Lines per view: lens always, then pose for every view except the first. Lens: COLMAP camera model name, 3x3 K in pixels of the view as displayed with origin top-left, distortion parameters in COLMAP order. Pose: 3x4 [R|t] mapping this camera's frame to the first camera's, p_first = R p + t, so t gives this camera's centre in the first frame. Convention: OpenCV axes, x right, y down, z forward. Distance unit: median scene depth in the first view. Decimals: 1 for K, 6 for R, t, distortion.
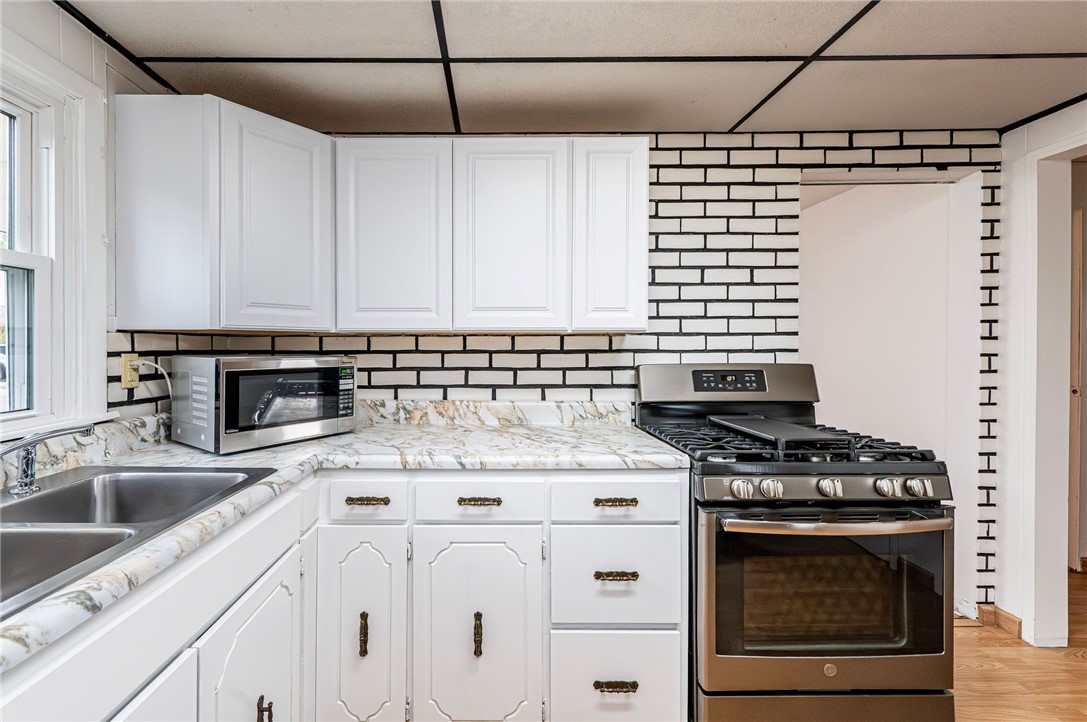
lens RADIAL K [[456.1, 0, 490.5], [0, 456.1, 352.0], [0, 0, 1]] dist [-0.000741, -0.000066]
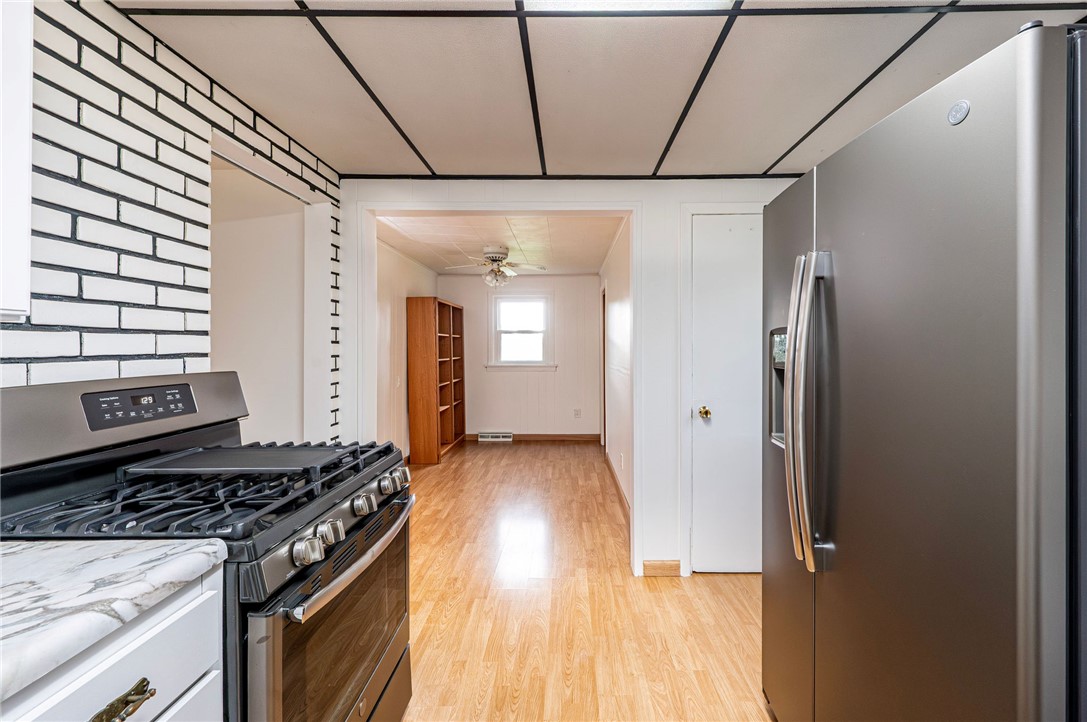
lens RADIAL K [[443.2, 0, 567.1], [0, 443.2, 345.2], [0, 0, 1]] dist [-0.002083, -0.000134]
pose [[-0.016667, 0.005795, 0.999844, -0.096857], [0.017606, 0.999830, -0.005502, -0.005070], [-0.999706, 0.017511, -0.016767, 0.401257]]
